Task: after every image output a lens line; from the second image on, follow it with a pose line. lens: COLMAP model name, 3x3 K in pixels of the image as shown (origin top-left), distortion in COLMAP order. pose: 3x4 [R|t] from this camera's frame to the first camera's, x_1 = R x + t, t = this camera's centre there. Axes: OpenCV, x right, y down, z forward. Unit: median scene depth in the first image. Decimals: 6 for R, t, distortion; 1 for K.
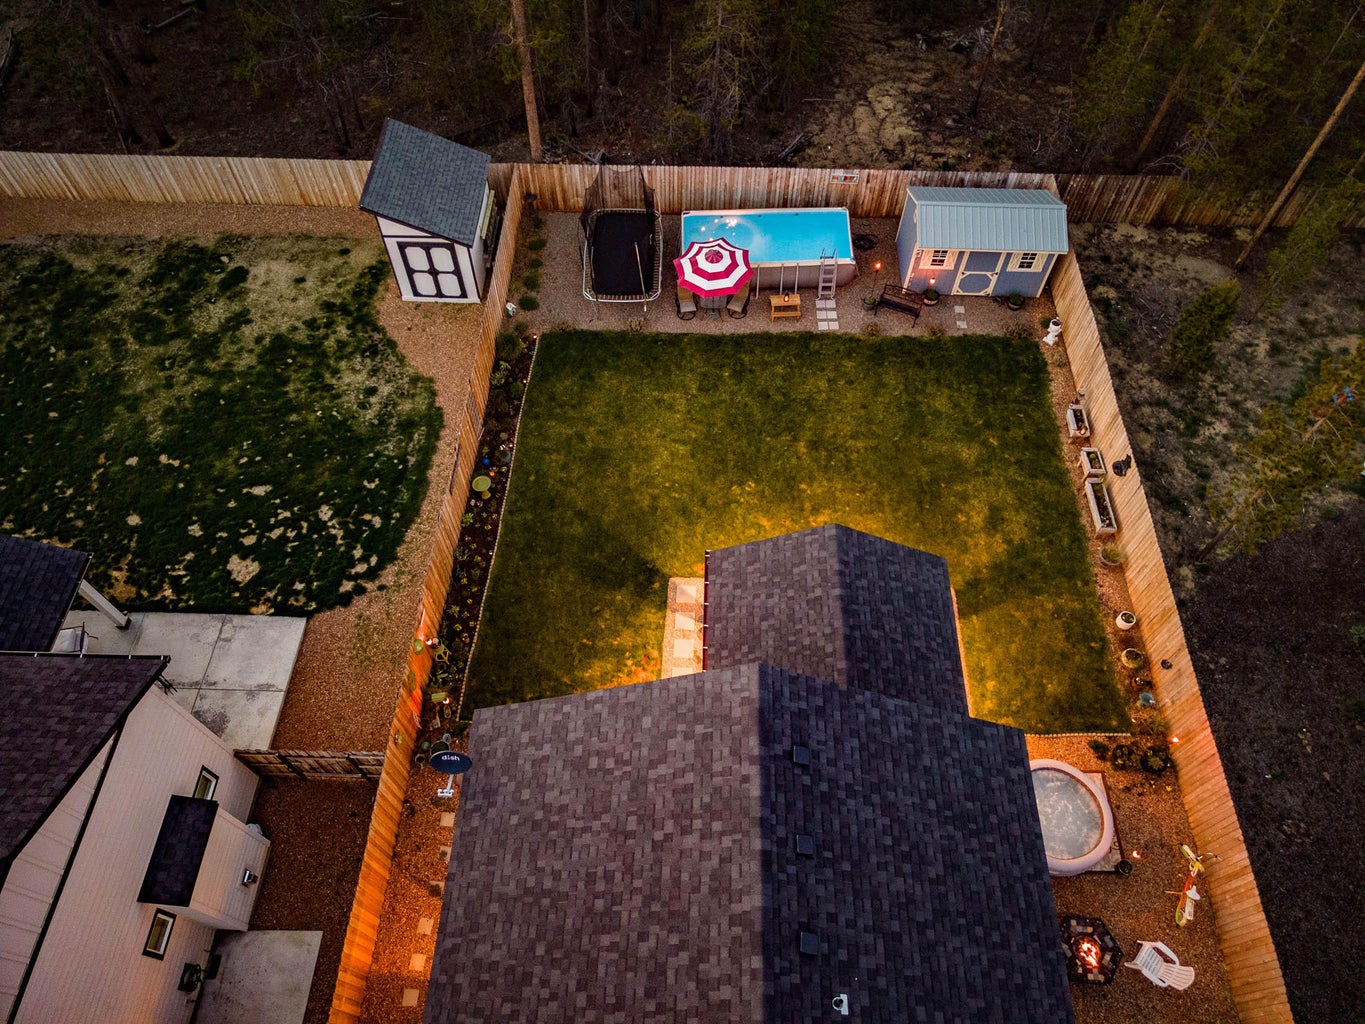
lens RADIAL K [[913.6, 0, 679.5], [0, 913.6, 512.3], [0, 0, 1]] dist [0.008273, 0.000508]
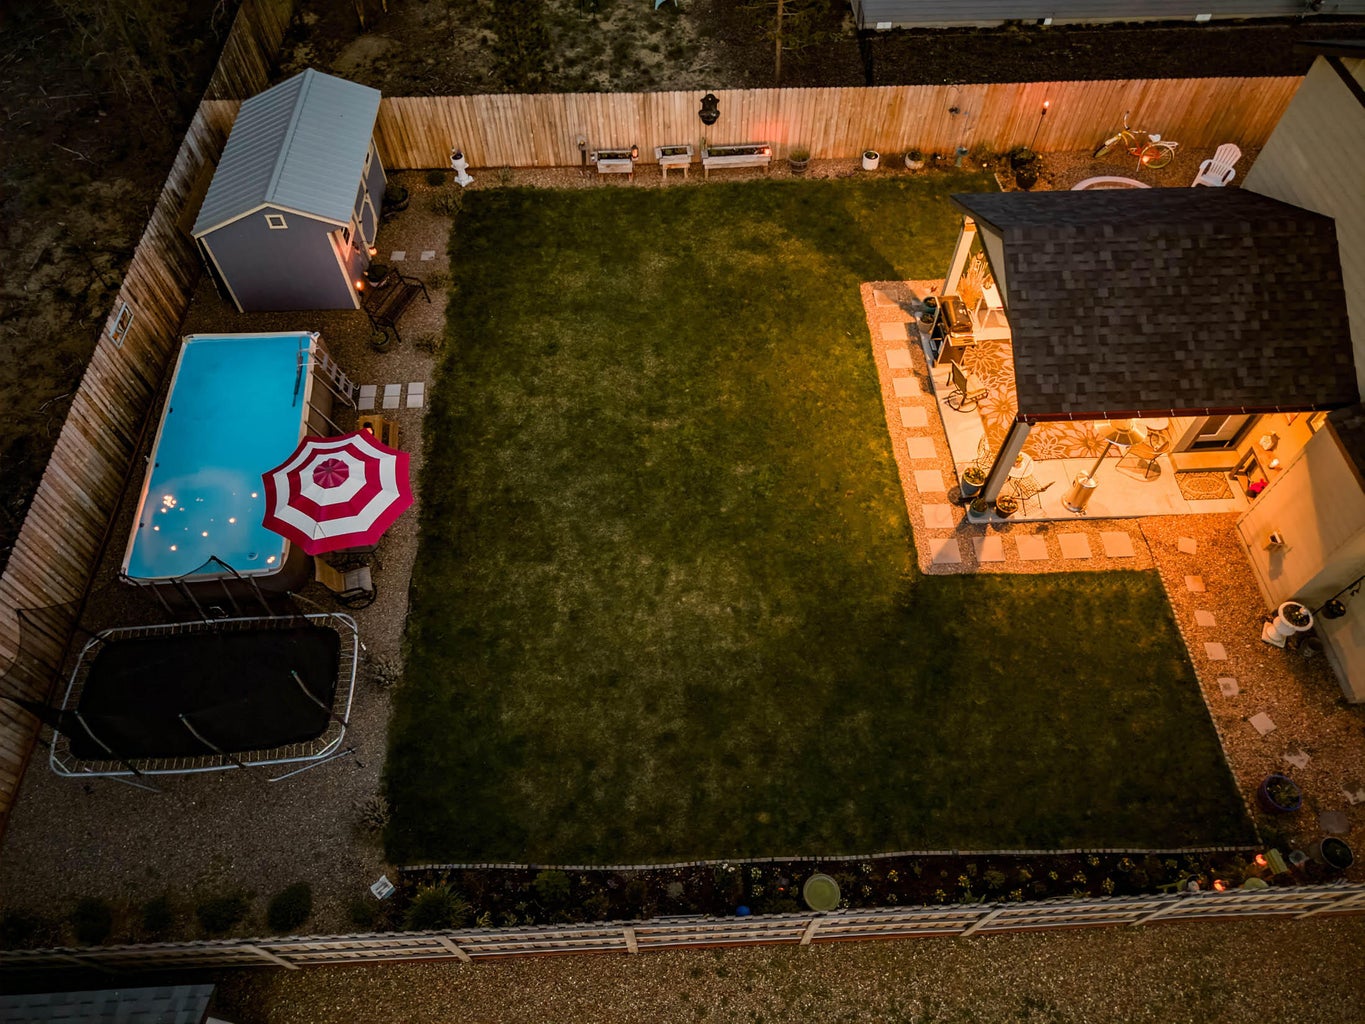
lens RADIAL K [[911.1, 0, 682.5], [0, 911.1, 512.0], [0, 0, 1]] dist [0.008827, -0.007487]
pose [[-0.078546, -0.828855, 0.553922, -0.278242], [0.833895, 0.249862, 0.492125, -0.350651], [-0.546305, 0.500568, 0.671553, 0.526653]]
